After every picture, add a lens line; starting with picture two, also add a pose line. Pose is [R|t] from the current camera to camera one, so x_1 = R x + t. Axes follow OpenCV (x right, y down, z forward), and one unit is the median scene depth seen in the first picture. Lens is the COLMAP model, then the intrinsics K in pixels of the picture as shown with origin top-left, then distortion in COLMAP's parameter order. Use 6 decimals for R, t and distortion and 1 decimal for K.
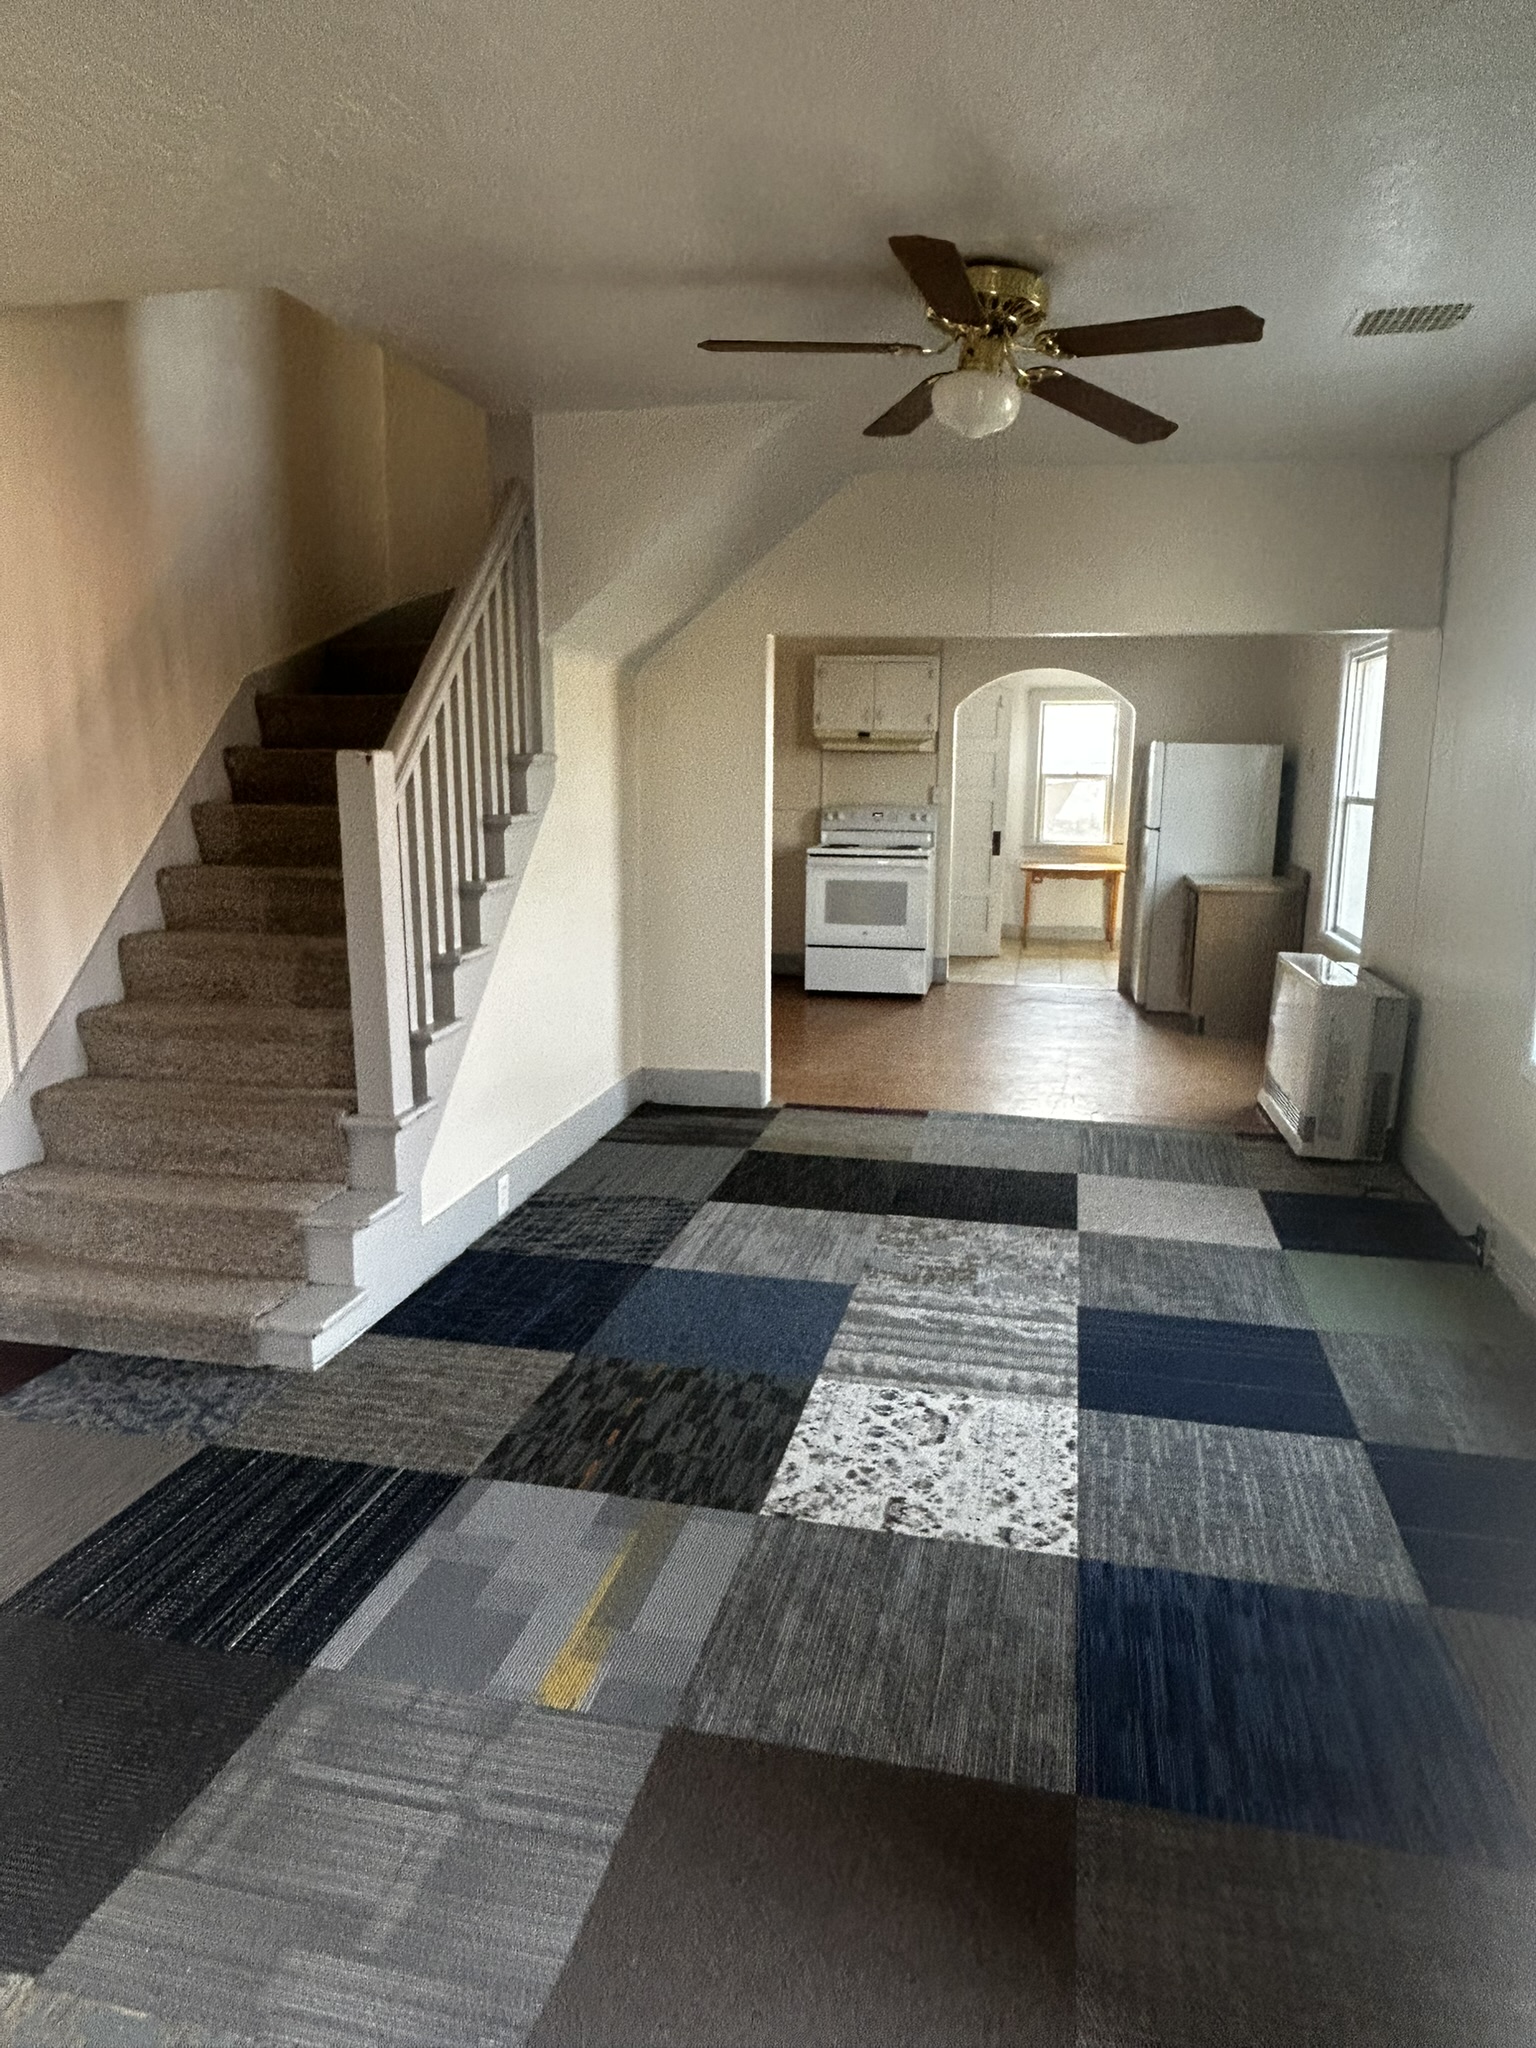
lens RADIAL K [[1321.1, 0, 768.0], [0, 1321.1, 1024.0], [0, 0, 1]] dist [0.002751, -0.035986]
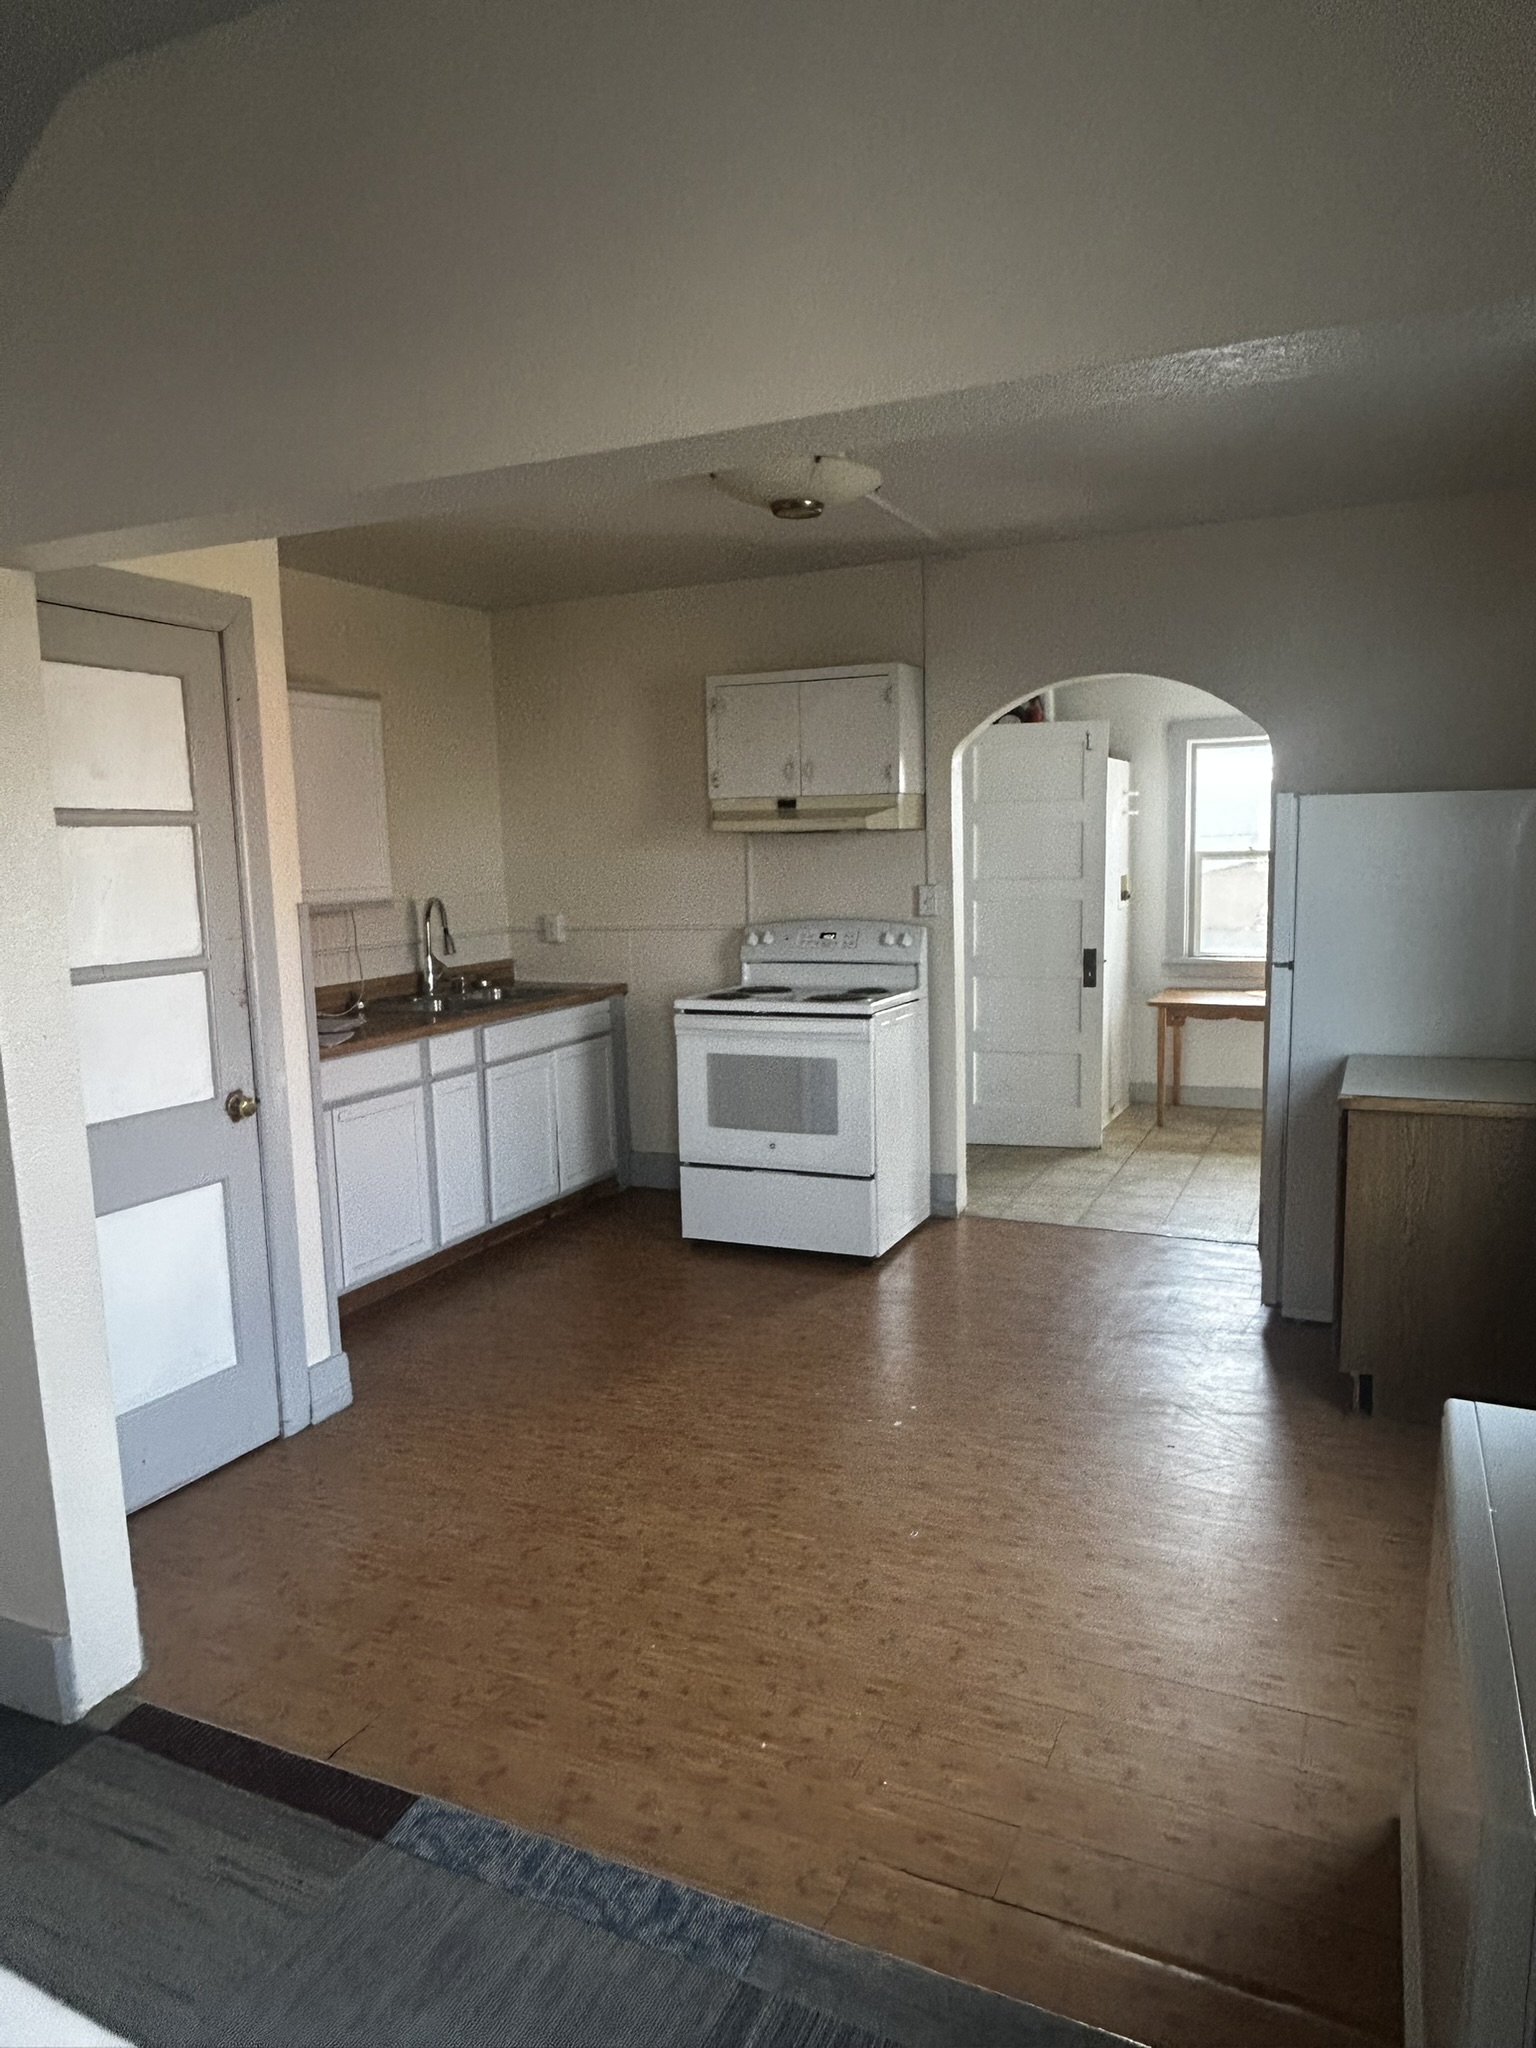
lens RADIAL K [[1321.1, 0, 768.0], [0, 1321.1, 1024.0], [0, 0, 1]] dist [0.002751, -0.035986]
pose [[0.973133, -0.004437, -0.230199, 0.199874], [-0.008891, 0.998345, -0.056826, -0.087126], [0.230070, 0.057346, 0.971483, 0.429712]]
